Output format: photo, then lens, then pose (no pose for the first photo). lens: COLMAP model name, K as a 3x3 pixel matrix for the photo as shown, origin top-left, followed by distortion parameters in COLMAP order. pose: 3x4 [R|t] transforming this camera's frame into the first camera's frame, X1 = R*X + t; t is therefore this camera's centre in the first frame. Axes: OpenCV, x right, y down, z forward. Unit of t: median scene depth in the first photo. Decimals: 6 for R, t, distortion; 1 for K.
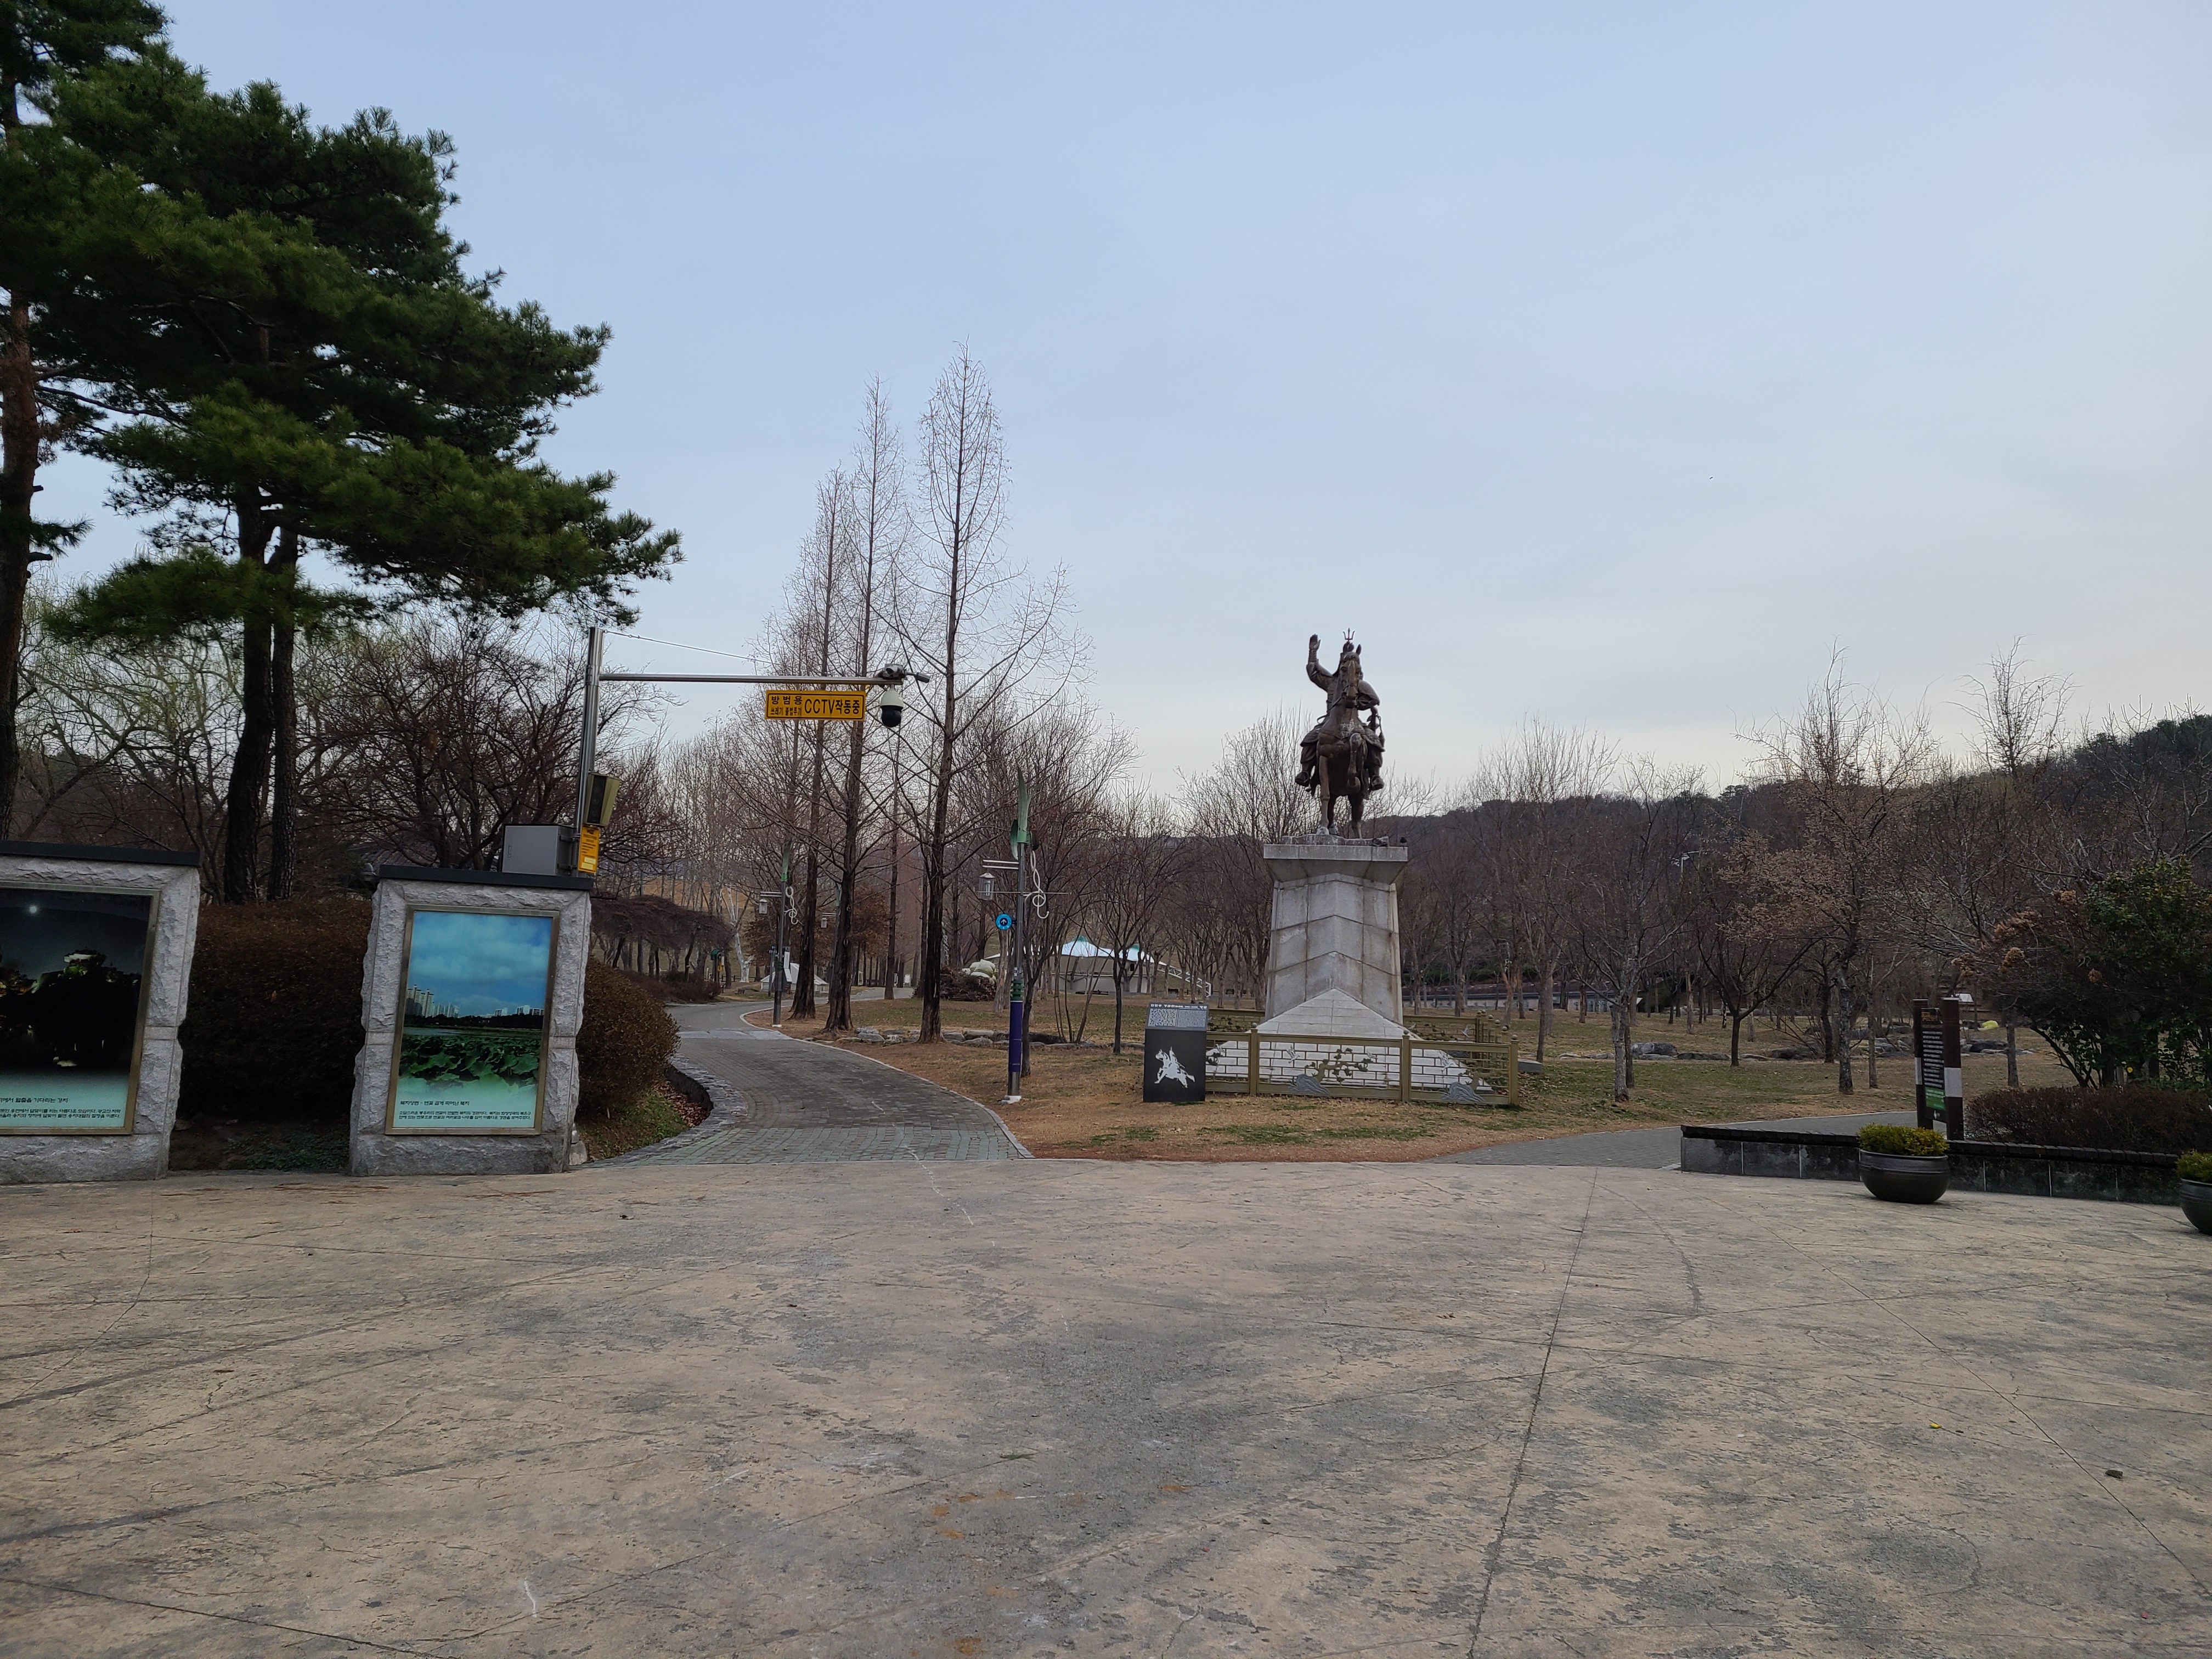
lens RADIAL K [[1657.2, 0, 1106.0], [0, 1657.2, 829.5], [0, 0, 1]] dist [0.000822, 0.000278]
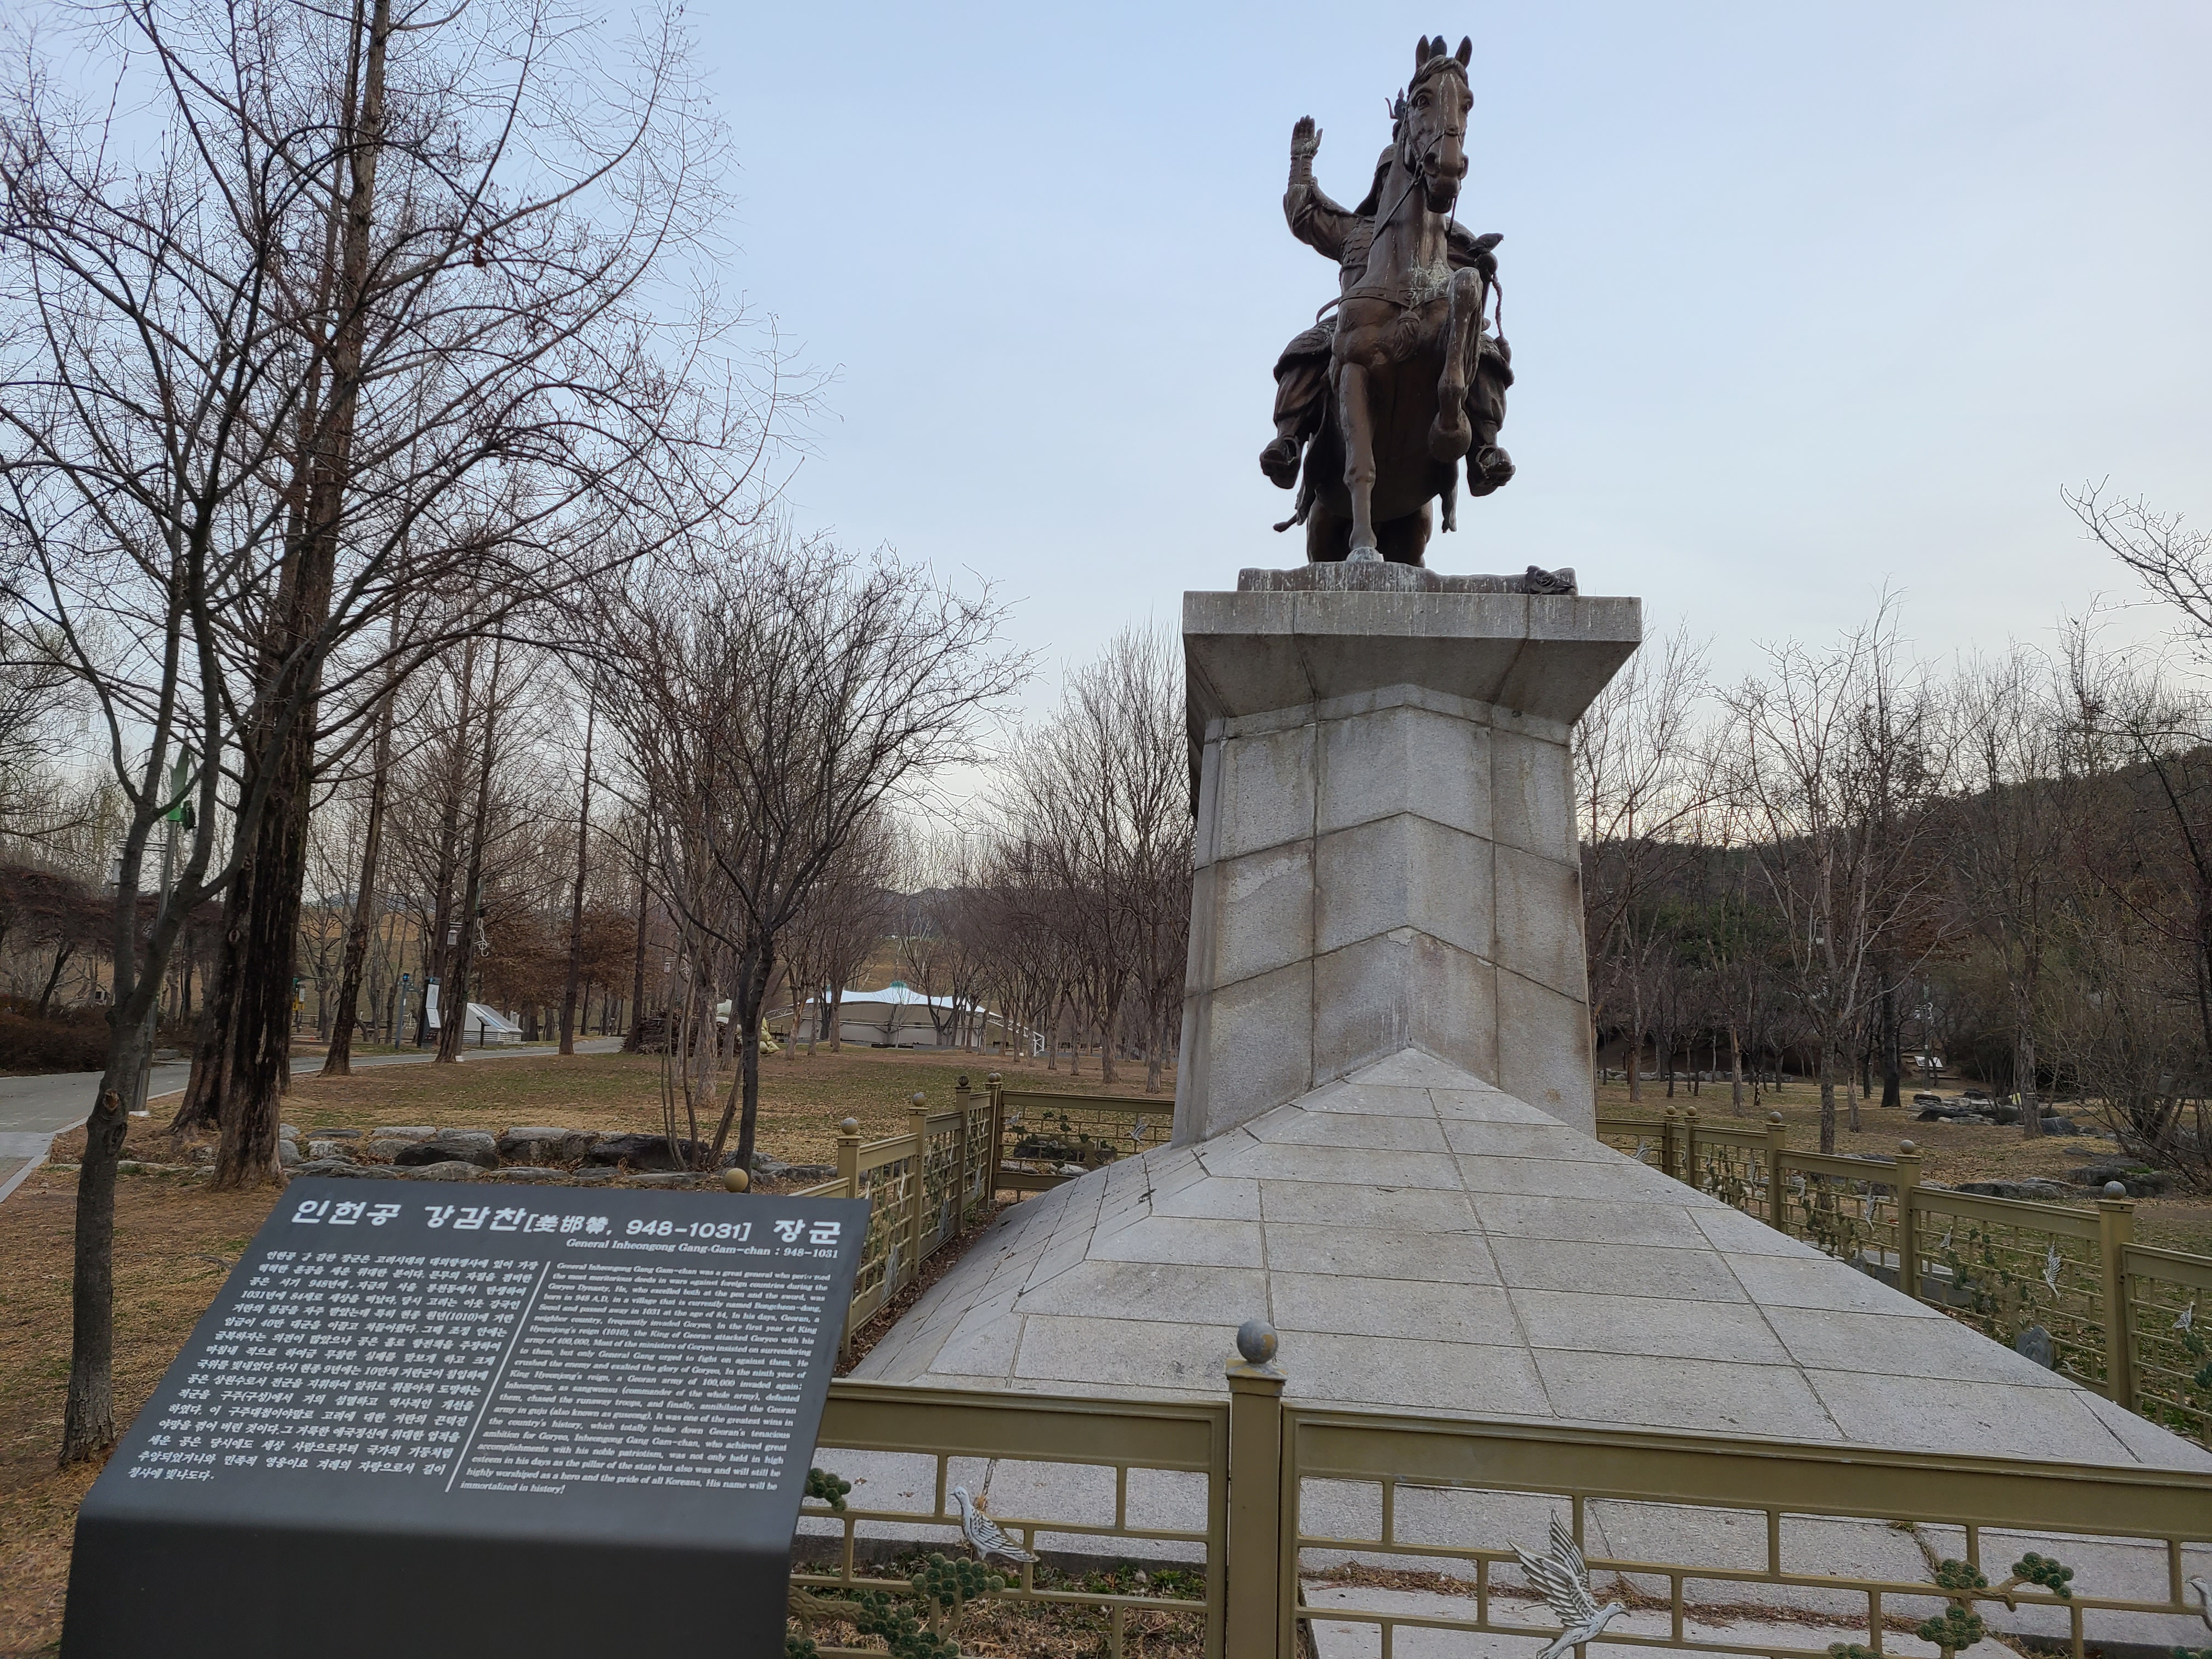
lens RADIAL K [[1682.6, 0, 1106.0], [0, 1682.6, 829.5], [0, 0, 1]] dist [0.062331, 0.000101]
pose [[0.995212, 0.021424, 0.095362, 0.049928], [-0.018543, 0.999348, -0.030994, 0.064298], [-0.095964, 0.029077, 0.994960, 0.671538]]
